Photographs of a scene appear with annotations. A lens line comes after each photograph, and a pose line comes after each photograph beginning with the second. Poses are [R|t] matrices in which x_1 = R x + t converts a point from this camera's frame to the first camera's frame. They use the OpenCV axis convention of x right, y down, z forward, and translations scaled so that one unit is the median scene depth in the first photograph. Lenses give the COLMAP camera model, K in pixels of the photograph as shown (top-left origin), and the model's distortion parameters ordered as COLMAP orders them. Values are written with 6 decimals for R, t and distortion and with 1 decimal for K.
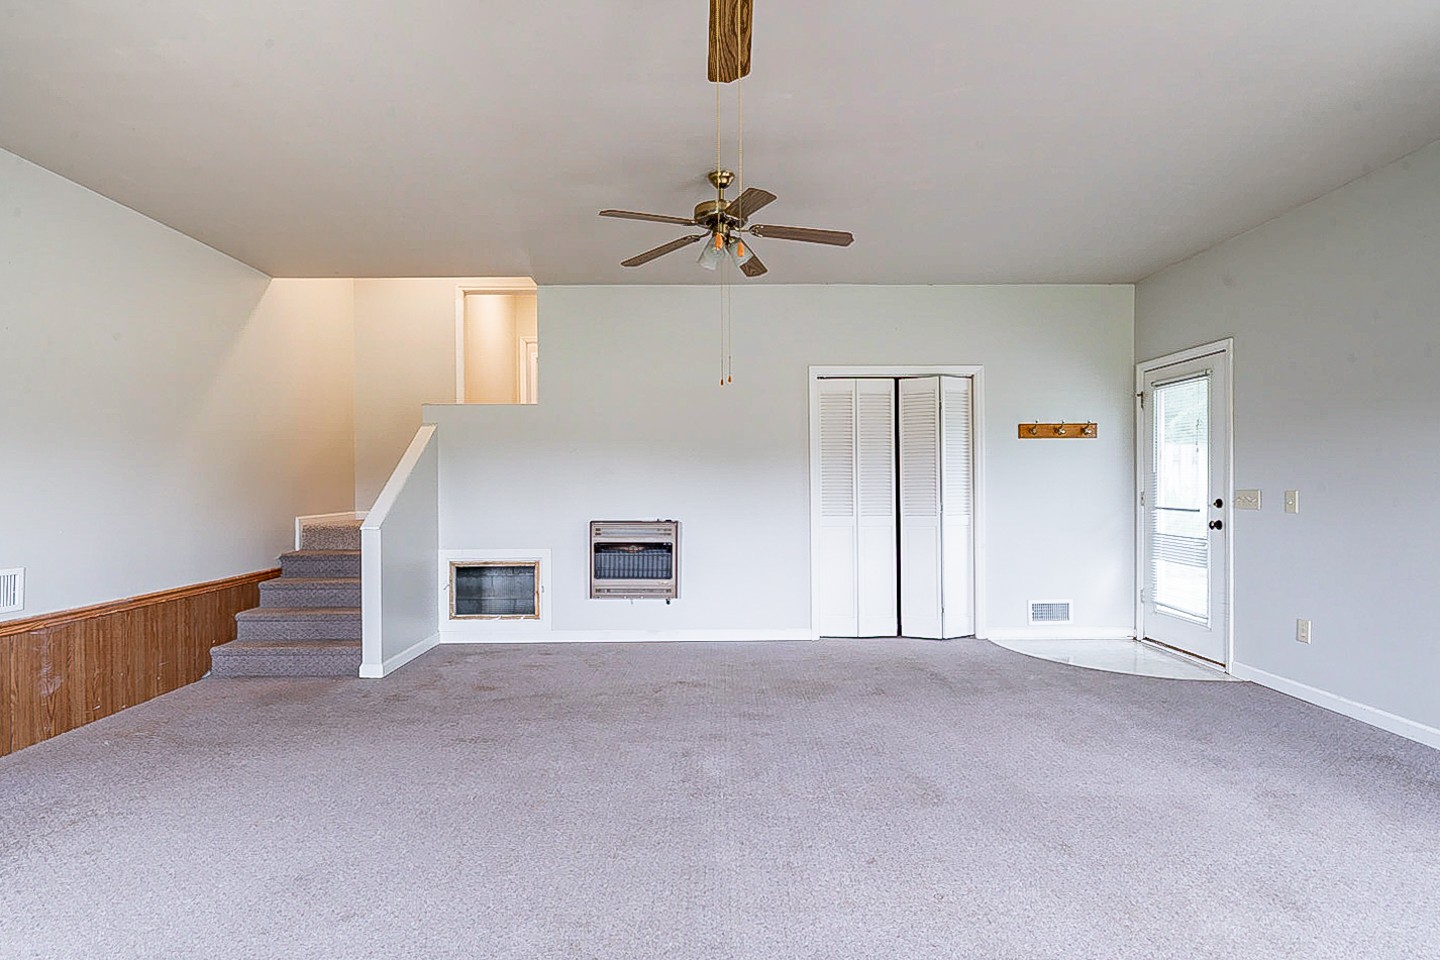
lens RADIAL K [[777.4, 0, 714.0], [0, 777.4, 469.9], [0, 0, 1]] dist [0.004013, 0.001473]
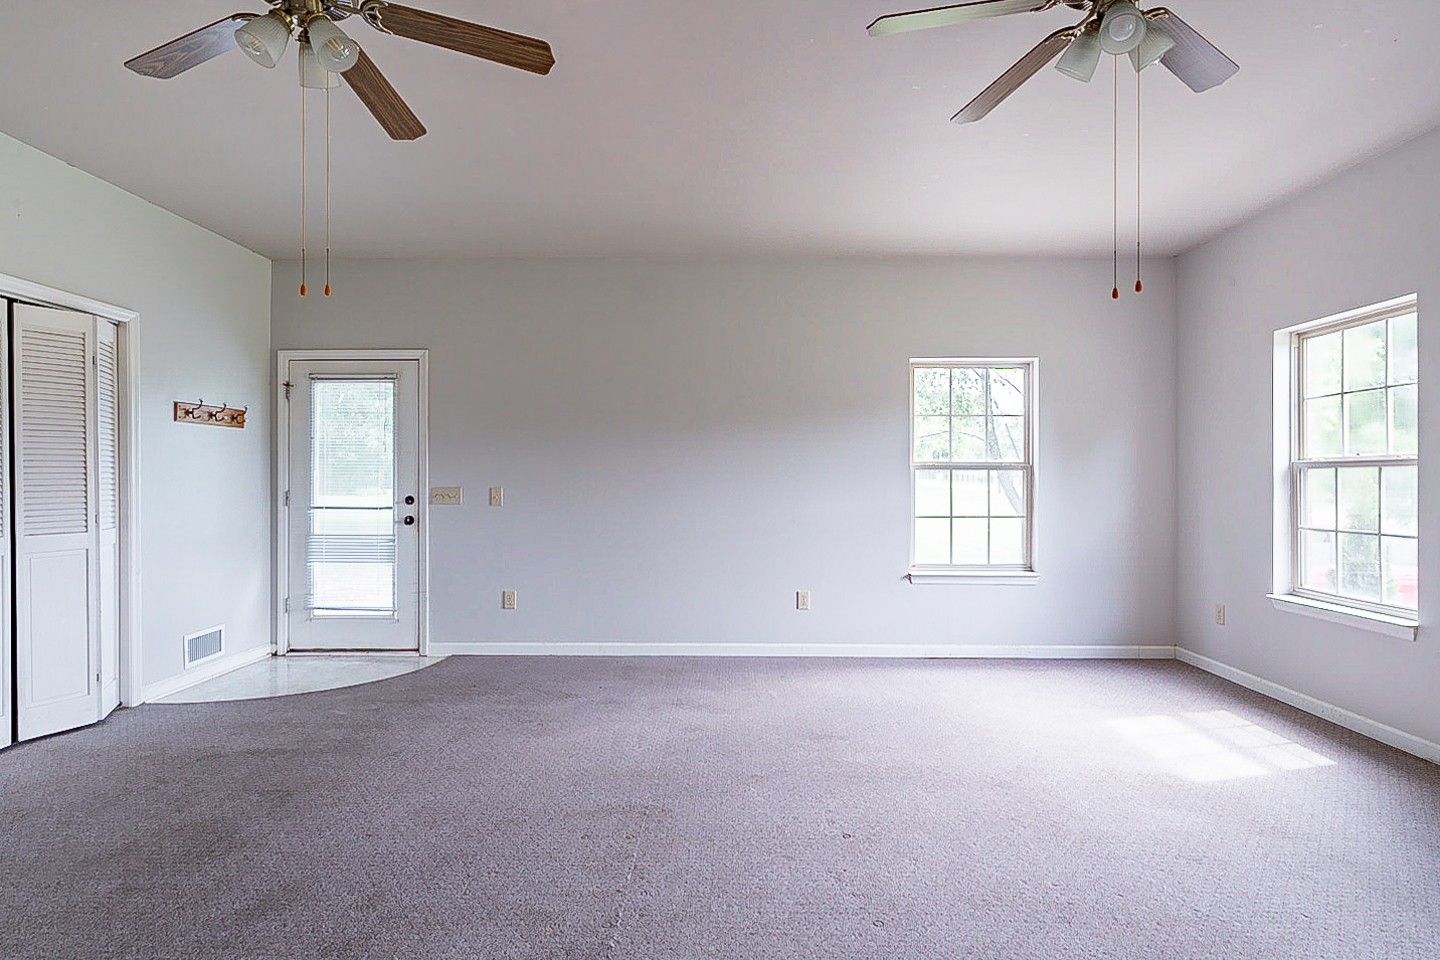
lens RADIAL K [[777.4, 0, 714.0], [0, 777.4, 469.9], [0, 0, 1]] dist [0.004013, 0.001473]
pose [[-0.007908, 0.016063, 0.999840, -0.382633], [-0.018224, 0.999703, -0.016205, 0.009500], [-0.999803, -0.018350, -0.007613, 0.526458]]
